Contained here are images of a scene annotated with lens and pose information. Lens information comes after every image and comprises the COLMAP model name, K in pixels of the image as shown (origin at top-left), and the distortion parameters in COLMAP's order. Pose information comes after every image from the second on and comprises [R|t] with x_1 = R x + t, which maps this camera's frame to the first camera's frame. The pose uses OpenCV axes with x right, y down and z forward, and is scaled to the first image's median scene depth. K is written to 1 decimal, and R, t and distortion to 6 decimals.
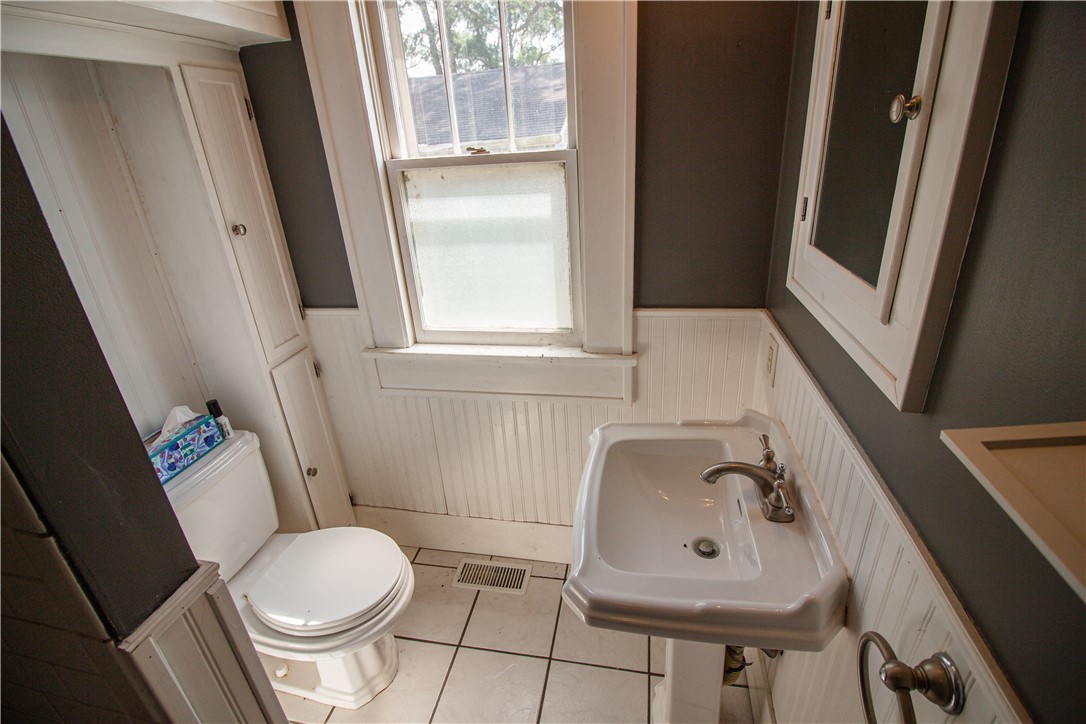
lens RADIAL K [[507.2, 0, 543.7], [0, 507.2, 359.3], [0, 0, 1]] dist [-0.011857, -0.006793]
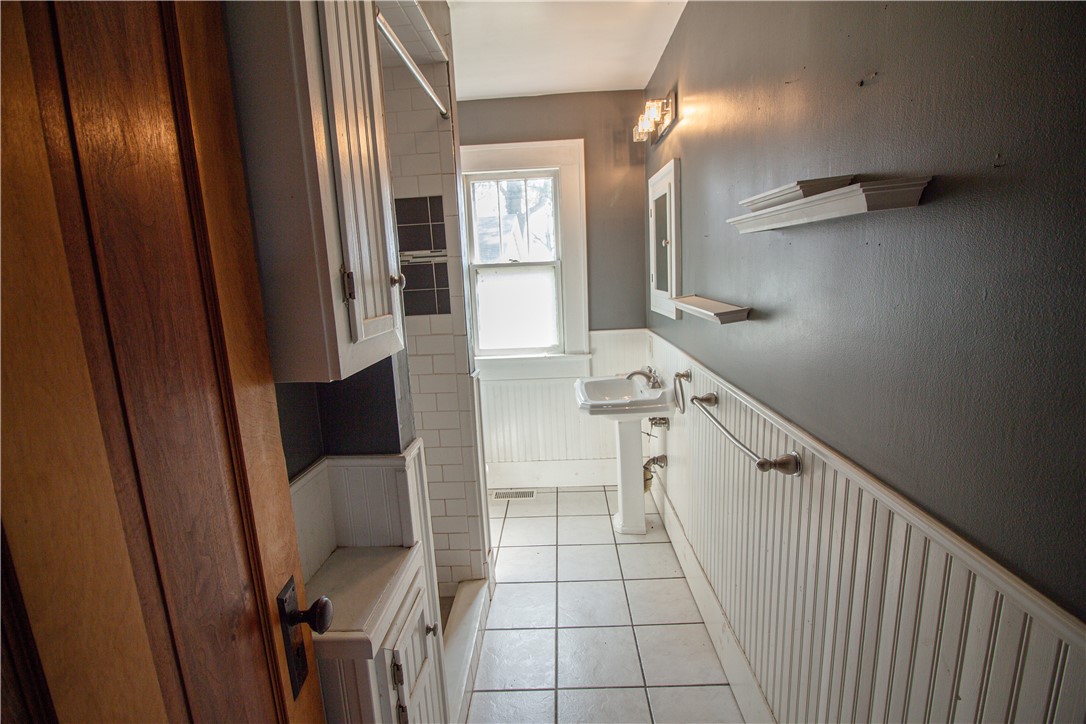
lens RADIAL K [[507.2, 0, 543.3], [0, 507.2, 367.2], [0, 0, 1]] dist [-0.011857, -0.006793]
pose [[0.987711, -0.013567, 0.155700, -0.338479], [0.050290, 0.970831, -0.234431, 0.529691], [-0.147978, 0.239380, 0.959583, -0.962808]]
